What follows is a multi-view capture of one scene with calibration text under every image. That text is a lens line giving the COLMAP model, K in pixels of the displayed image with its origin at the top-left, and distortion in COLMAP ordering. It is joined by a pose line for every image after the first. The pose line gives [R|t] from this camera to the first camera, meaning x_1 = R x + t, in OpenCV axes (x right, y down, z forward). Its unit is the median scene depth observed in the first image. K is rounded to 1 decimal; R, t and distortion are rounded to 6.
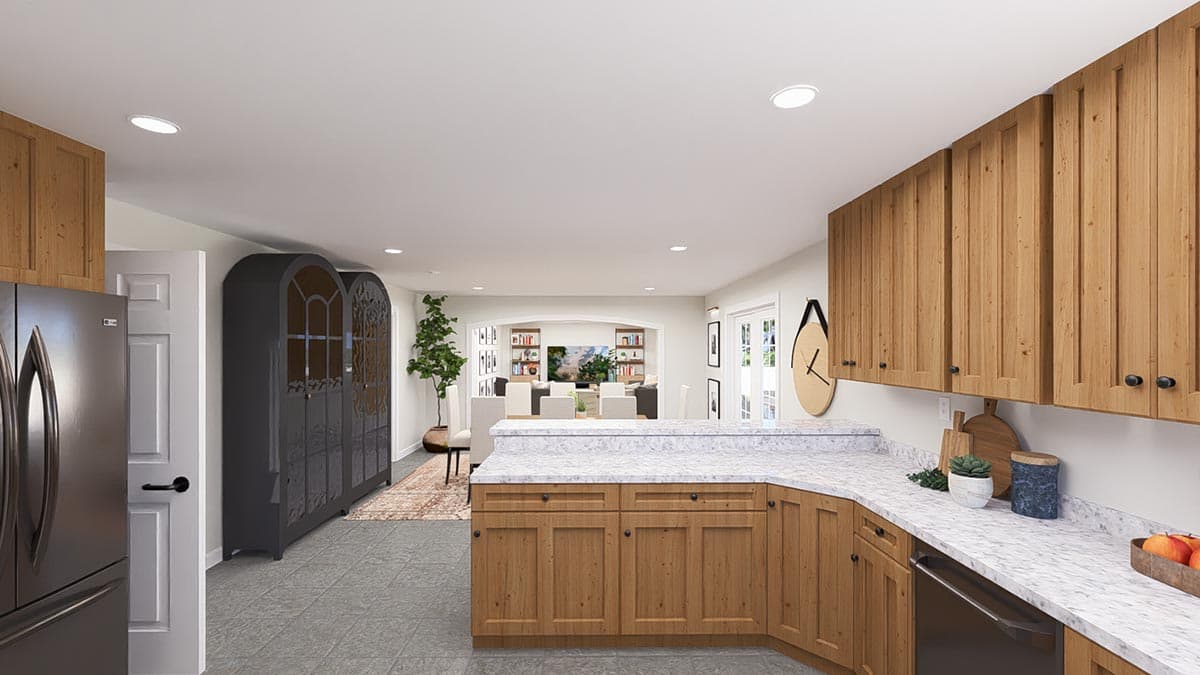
lens RADIAL K [[504.9, 0, 600.0], [0, 504.9, 337.5], [0, 0, 1]] dist [-0.000049, 0.000025]
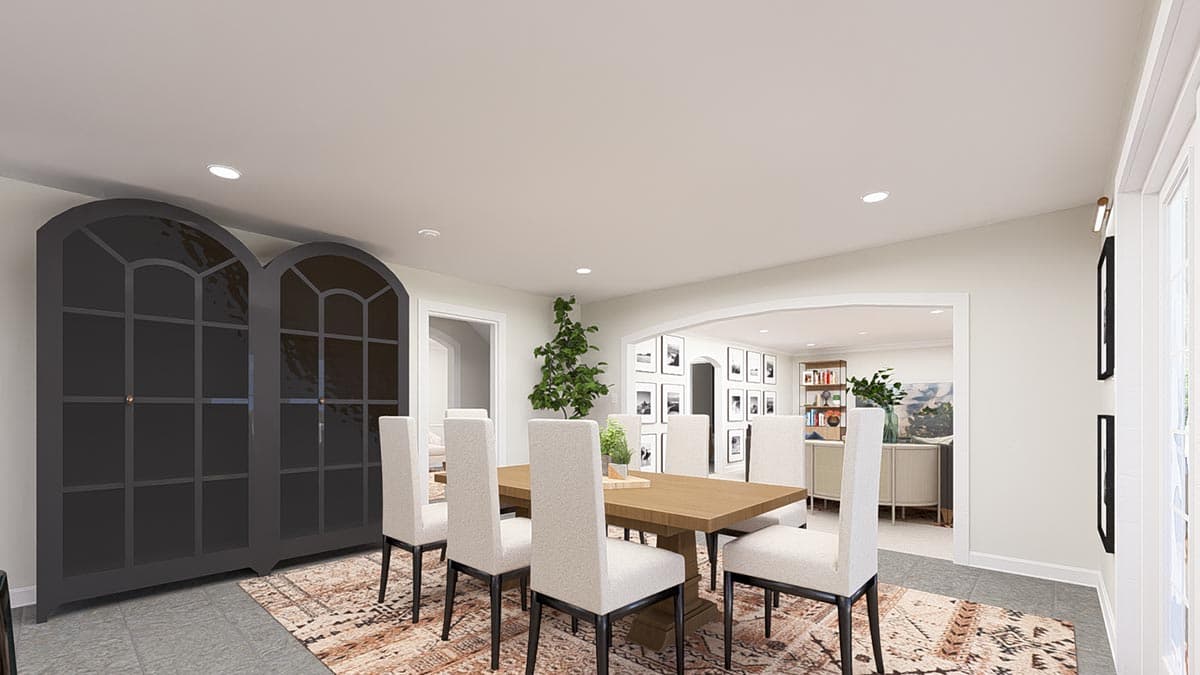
lens RADIAL K [[501.1, 0, 599.9], [0, 501.1, 407.0], [0, 0, 1]] dist [0.002254, 0.000125]
pose [[0.733751, -0.004020, -0.679407, 0.105091], [0.012927, 0.999884, 0.008045, 0.036732], [0.679296, -0.014686, 0.733718, 0.260998]]
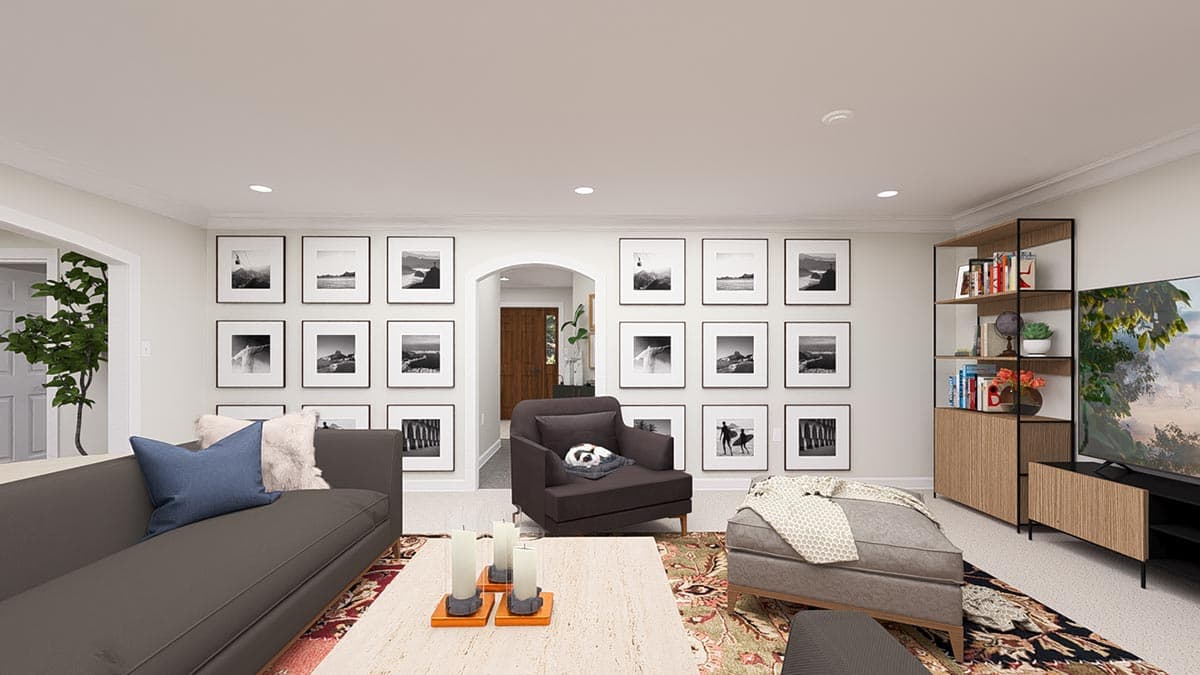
lens RADIAL K [[488.0, 0, 598.2], [0, 488.0, 349.4], [0, 0, 1]] dist [0.000580, -0.000061]
pose [[0.010319, -0.003820, -0.999939, 0.100374], [0.019675, 0.999800, -0.003616, 0.038673], [0.999753, -0.019637, 0.010392, 0.794674]]
